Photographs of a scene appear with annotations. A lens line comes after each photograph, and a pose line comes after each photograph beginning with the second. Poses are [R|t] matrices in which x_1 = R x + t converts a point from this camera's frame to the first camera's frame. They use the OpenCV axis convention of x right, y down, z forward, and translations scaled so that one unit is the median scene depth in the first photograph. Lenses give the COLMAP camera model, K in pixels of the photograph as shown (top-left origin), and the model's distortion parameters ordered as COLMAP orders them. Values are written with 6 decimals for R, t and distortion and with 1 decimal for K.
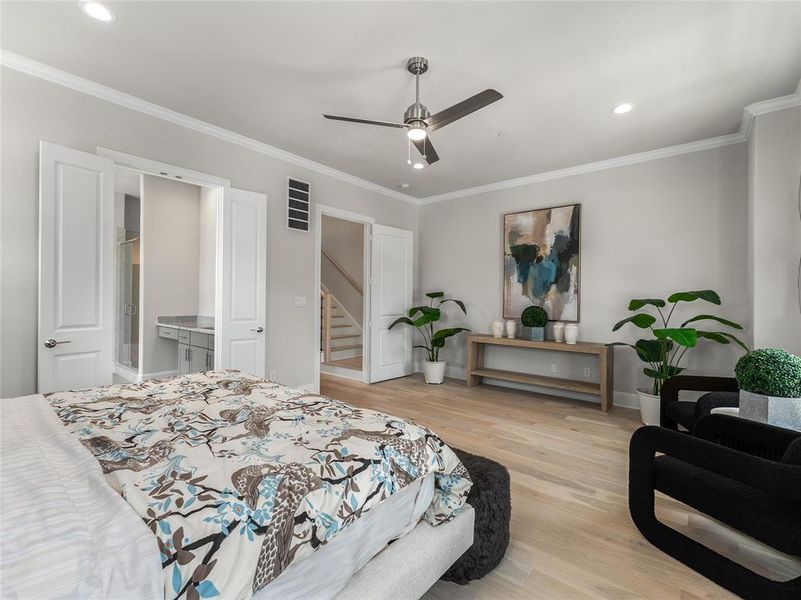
lens RADIAL K [[367.2, 0, 402.6], [0, 367.2, 300.3], [0, 0, 1]] dist [-0.001635, -0.000463]
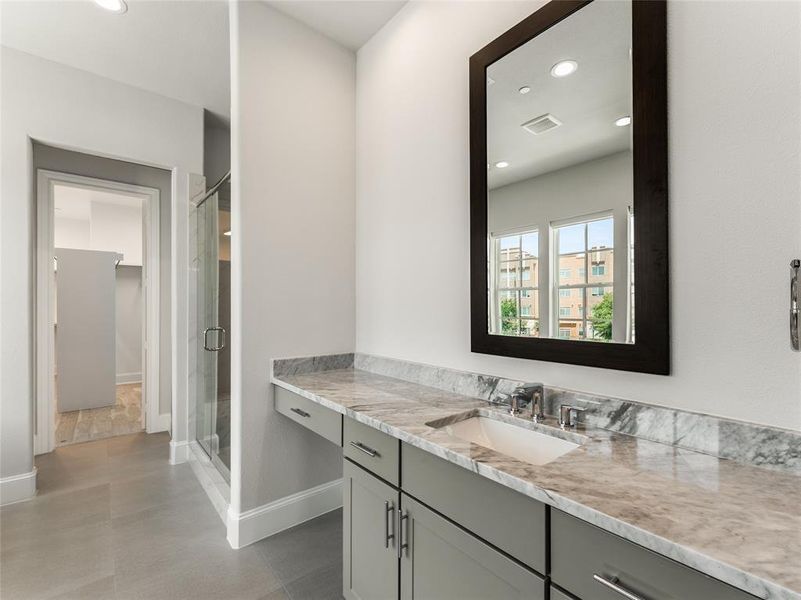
lens RADIAL K [[367.2, 0, 398.4], [0, 367.2, 303.2], [0, 0, 1]] dist [-0.001635, -0.000463]
pose [[0.980742, -0.017387, -0.194530, -0.400076], [0.014685, 0.999775, -0.015322, -0.008135], [0.194753, 0.012170, 0.980777, 0.559366]]
